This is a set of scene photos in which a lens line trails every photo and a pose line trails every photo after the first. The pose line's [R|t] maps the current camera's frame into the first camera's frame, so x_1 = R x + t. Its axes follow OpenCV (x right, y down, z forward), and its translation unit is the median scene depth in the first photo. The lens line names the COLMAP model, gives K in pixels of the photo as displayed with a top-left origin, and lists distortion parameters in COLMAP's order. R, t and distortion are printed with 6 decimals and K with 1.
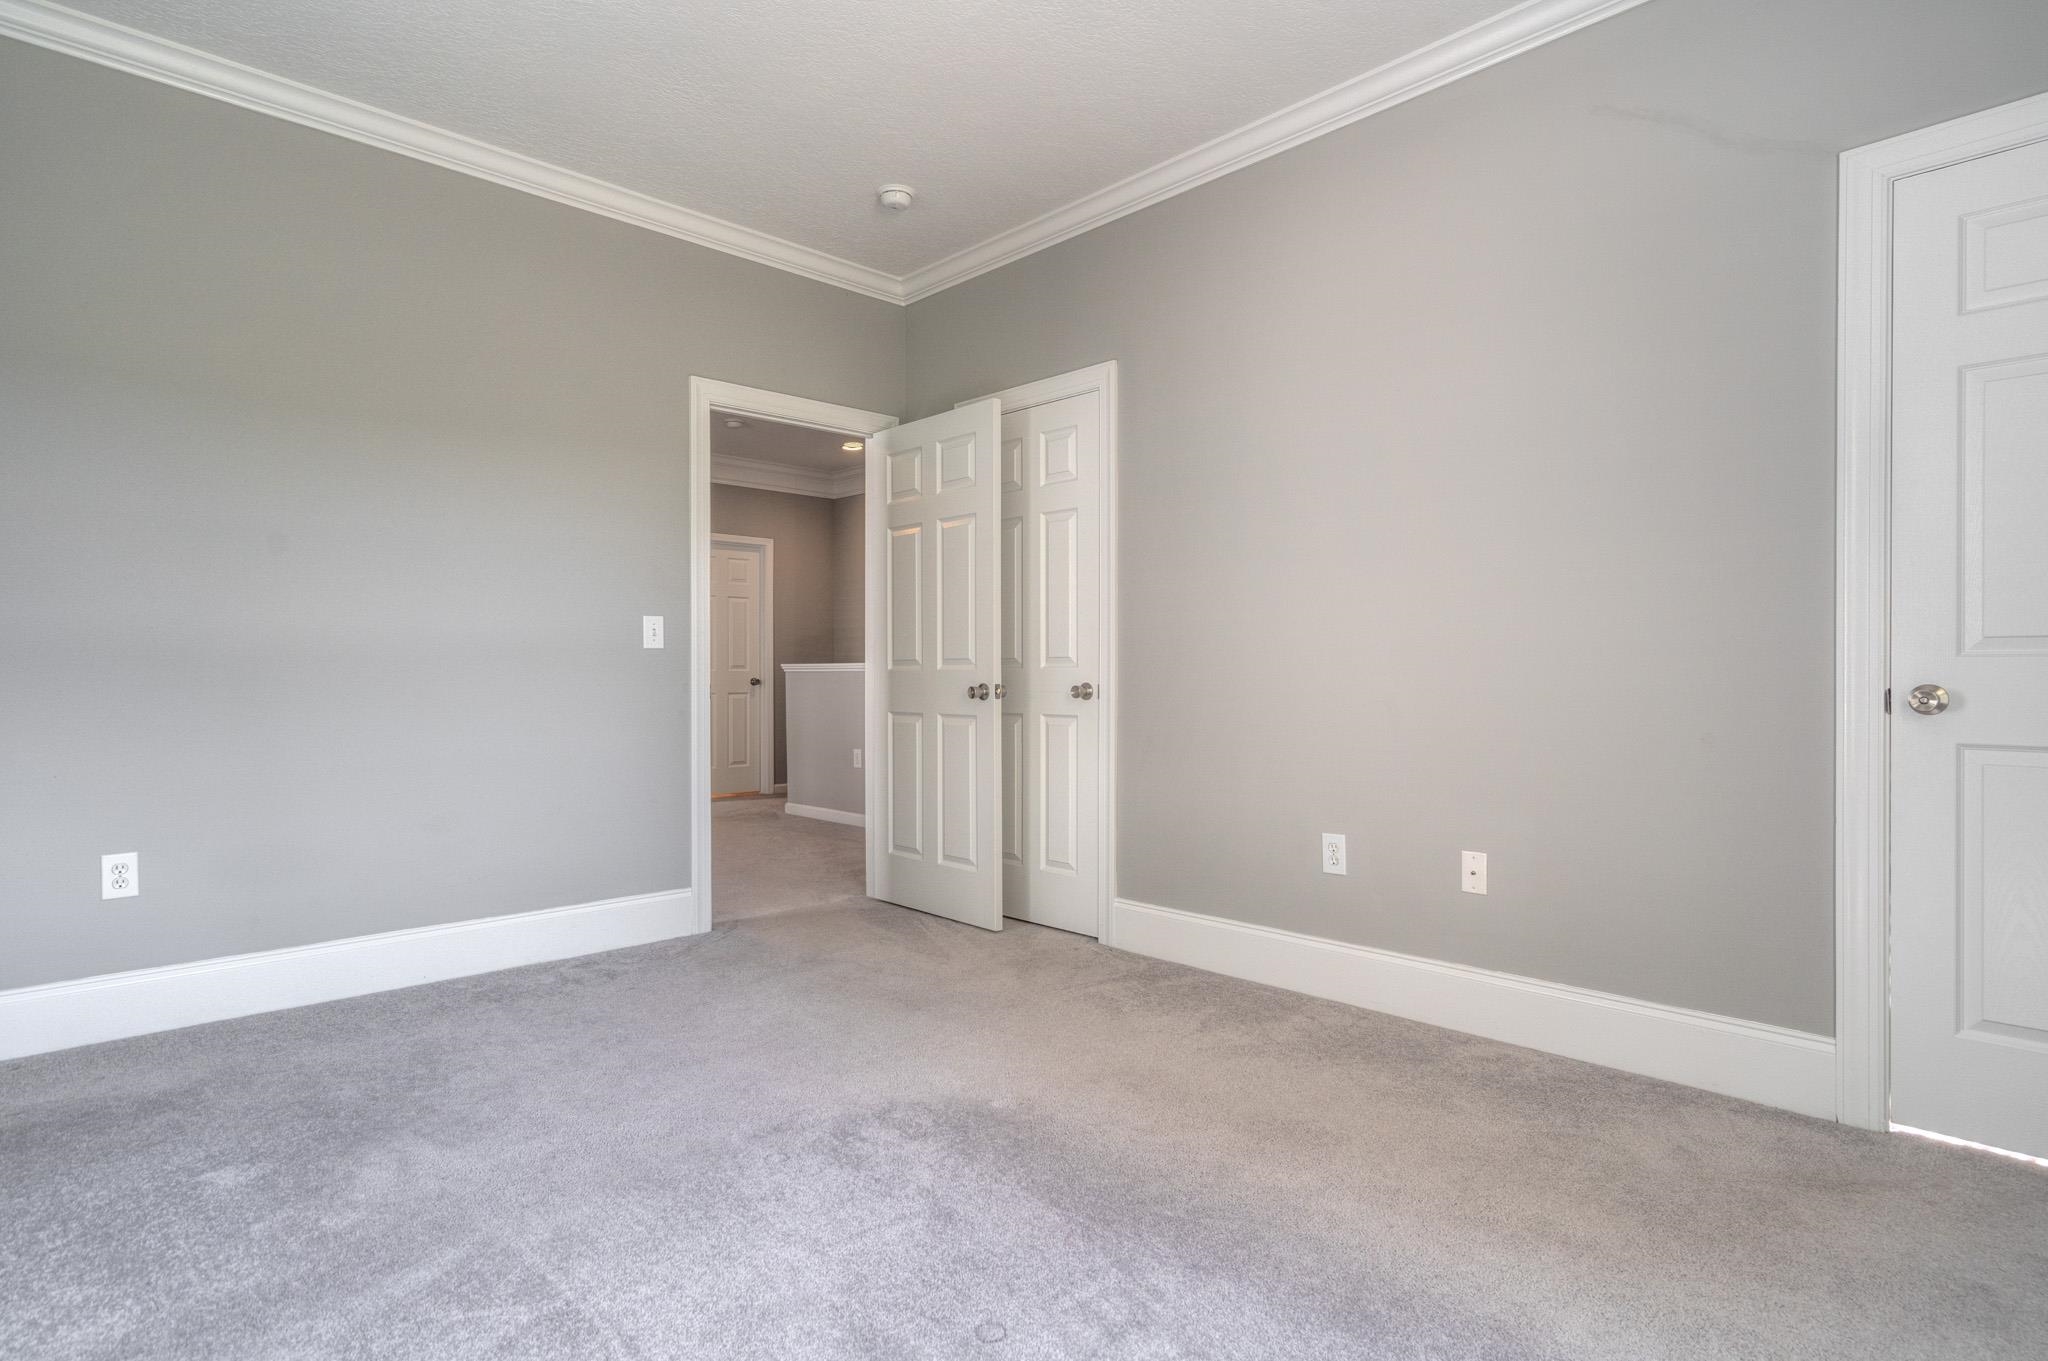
lens RADIAL K [[1067.1, 0, 1012.6], [0, 1067.1, 675.3], [0, 0, 1]] dist [0.001643, 0.001009]
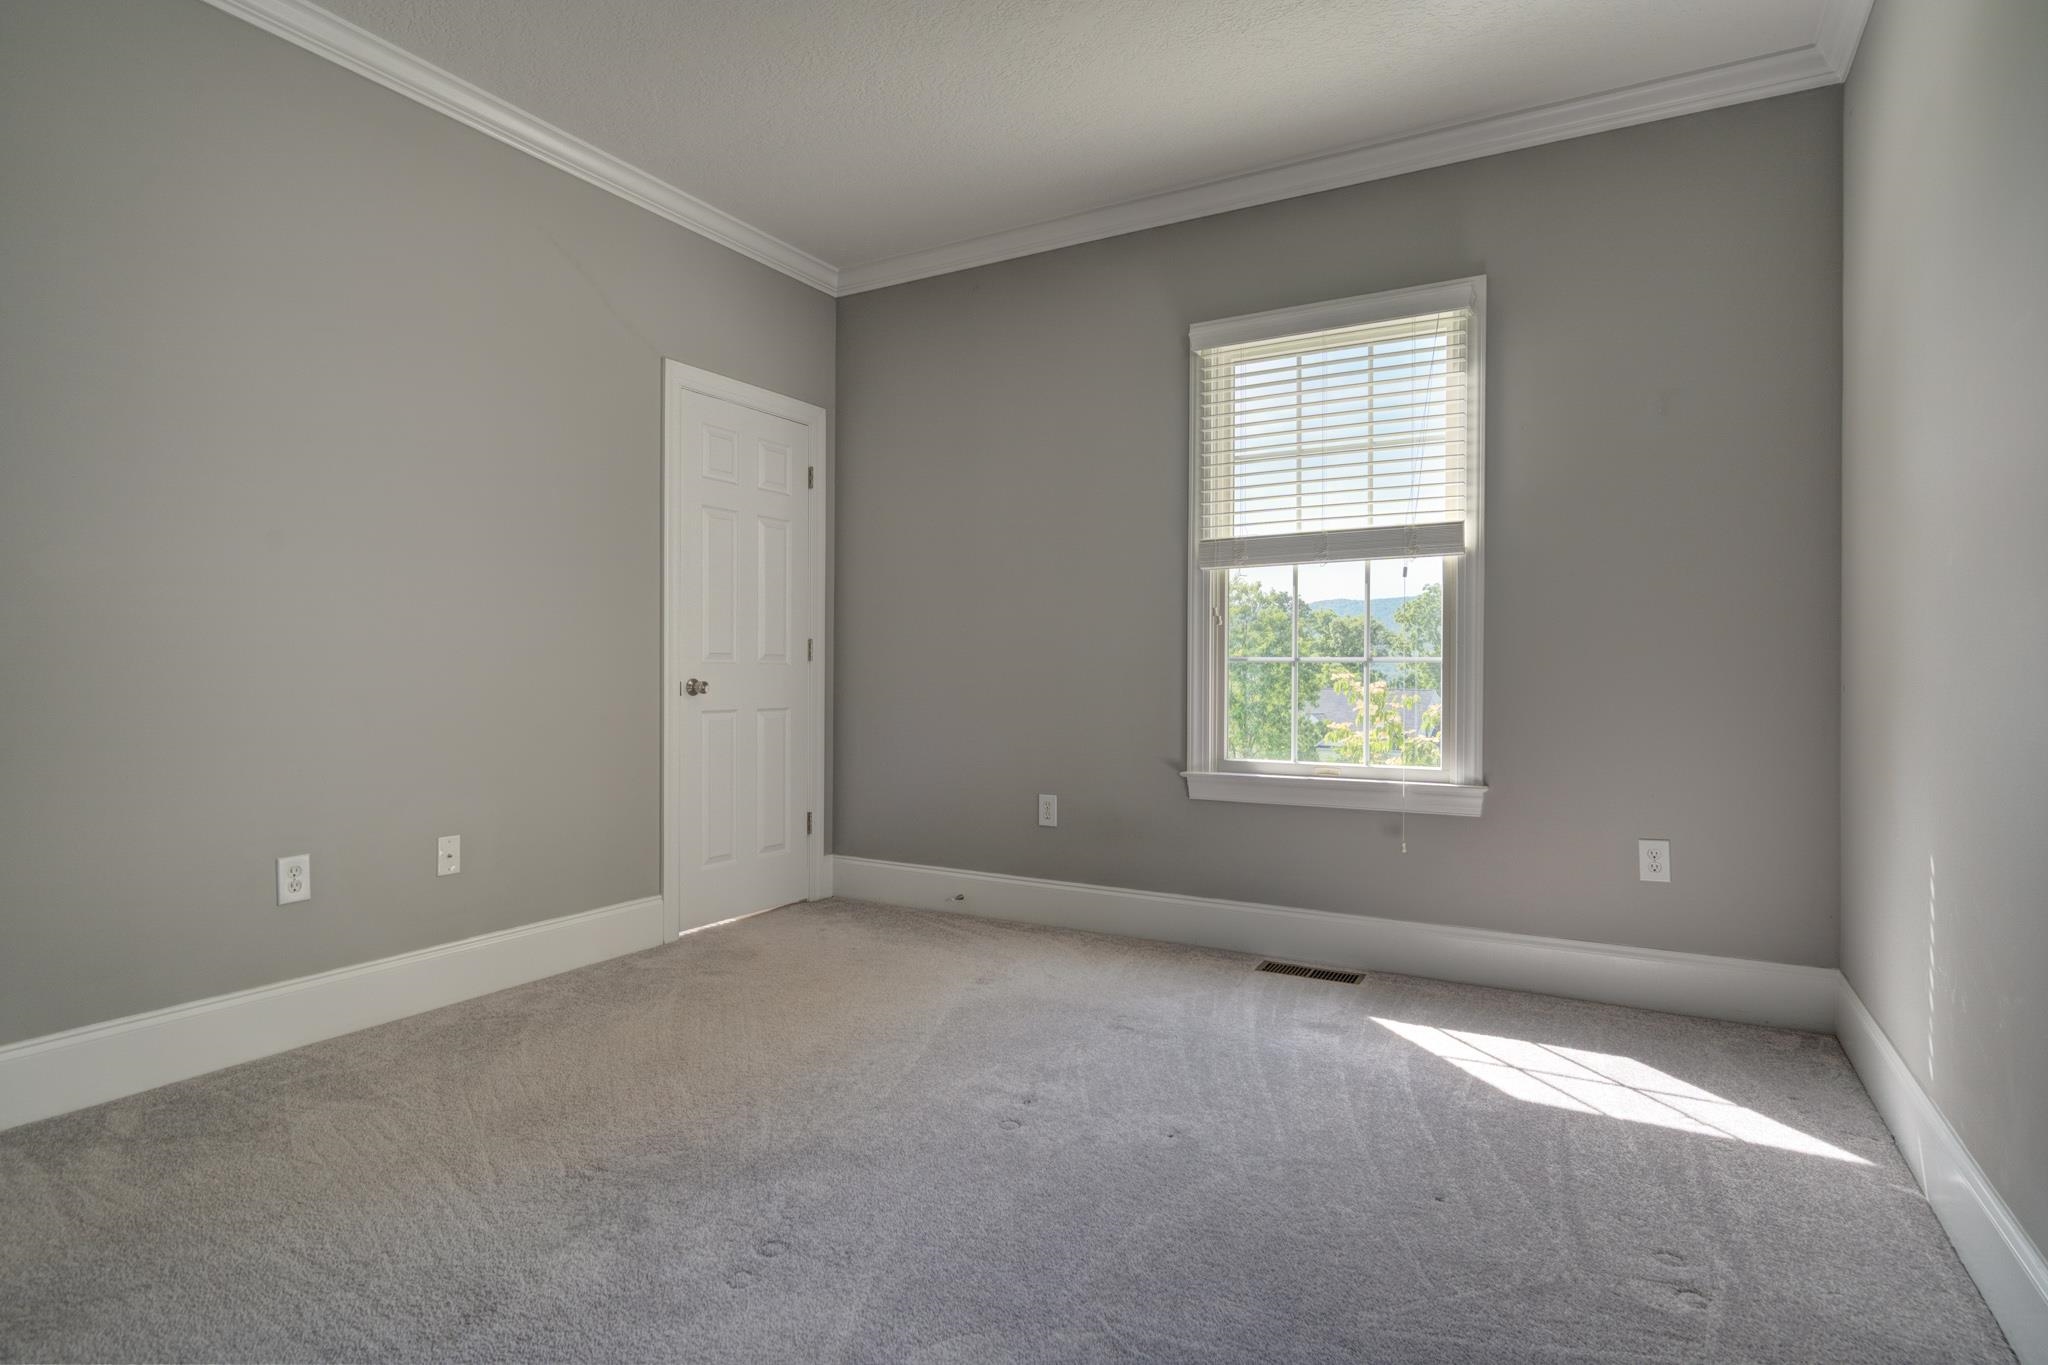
lens RADIAL K [[1067.1, 0, 1012.6], [0, 1067.1, 677.3], [0, 0, 1]] dist [0.001643, 0.001009]
pose [[-0.293577, 0.001191, 0.955935, -0.833297], [-0.001932, 0.999996, -0.001839, 0.006127], [-0.955933, -0.002387, -0.293574, 0.837148]]
